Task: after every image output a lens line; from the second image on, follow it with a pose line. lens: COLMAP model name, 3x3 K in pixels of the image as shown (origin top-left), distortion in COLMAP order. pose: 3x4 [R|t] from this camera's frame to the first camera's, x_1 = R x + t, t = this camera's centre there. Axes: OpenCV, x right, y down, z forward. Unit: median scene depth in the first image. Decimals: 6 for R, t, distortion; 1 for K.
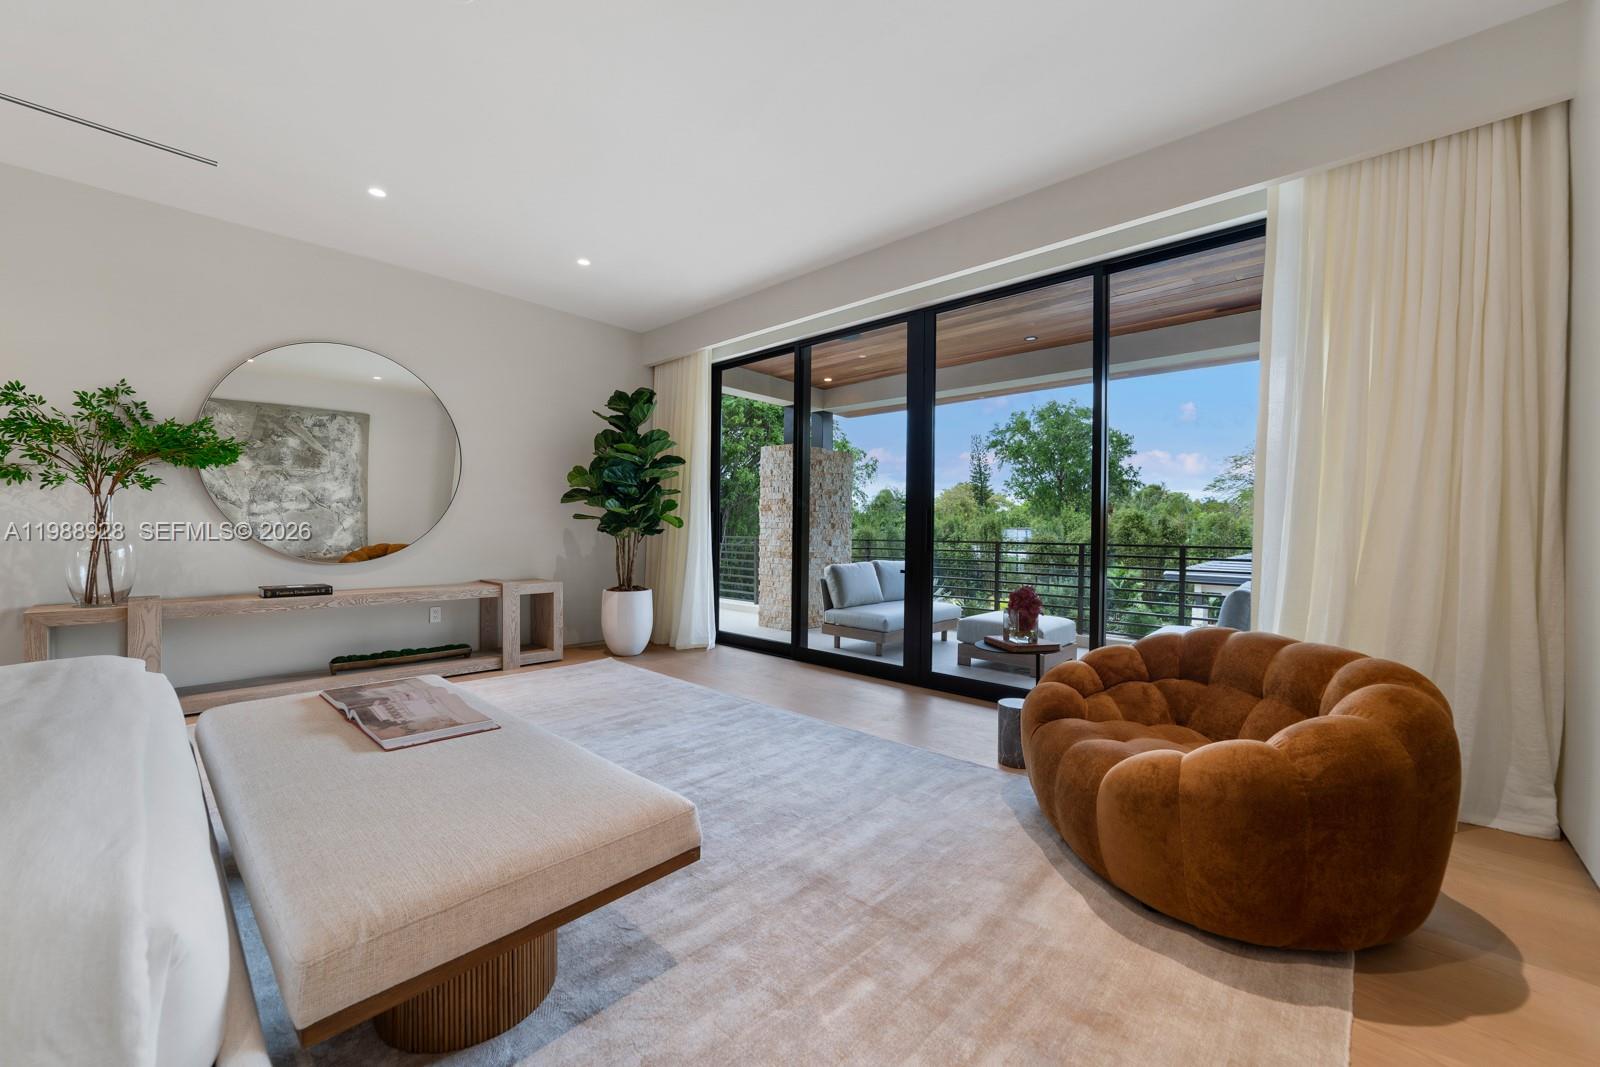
lens RADIAL K [[624.6, 0, 792.6], [0, 624.6, 526.5], [0, 0, 1]] dist [-0.022849, 0.005572]
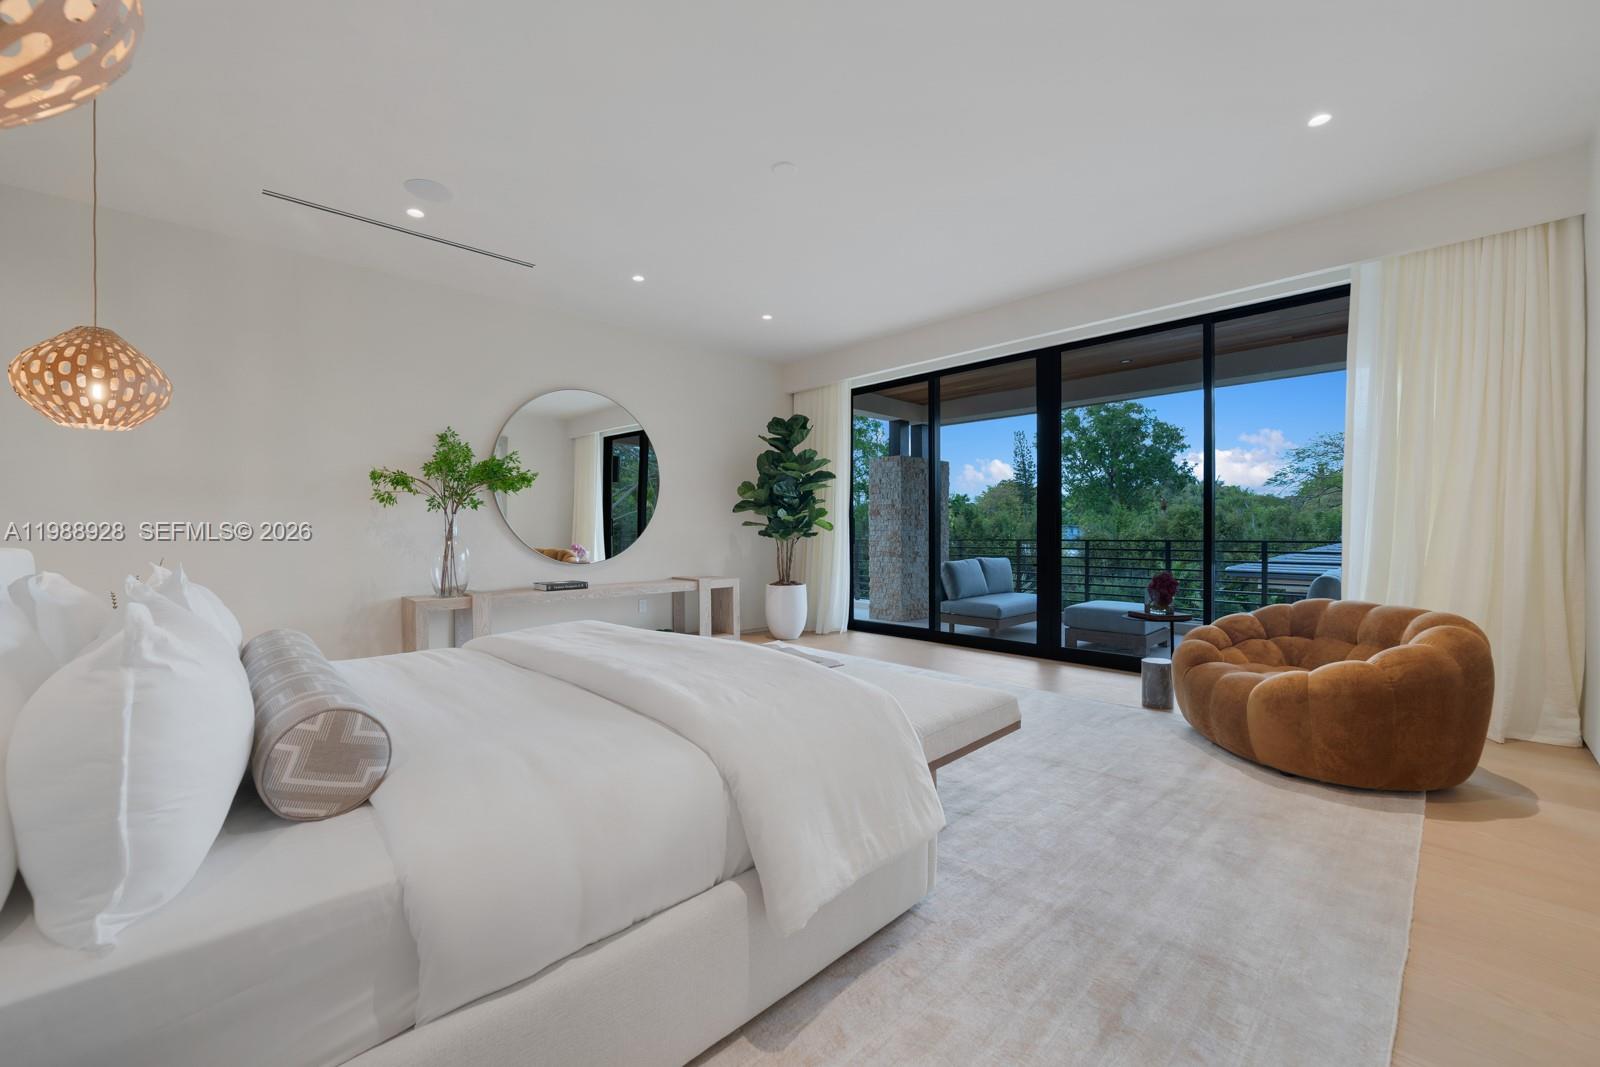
lens RADIAL K [[627.2, 0, 797.8], [0, 627.2, 531.4], [0, 0, 1]] dist [-0.023592, 0.006257]
pose [[0.998299, -0.015612, -0.056173, -0.315036], [0.015884, 0.999864, 0.004395, -0.008204], [0.056097, -0.005280, 0.998411, -0.352800]]
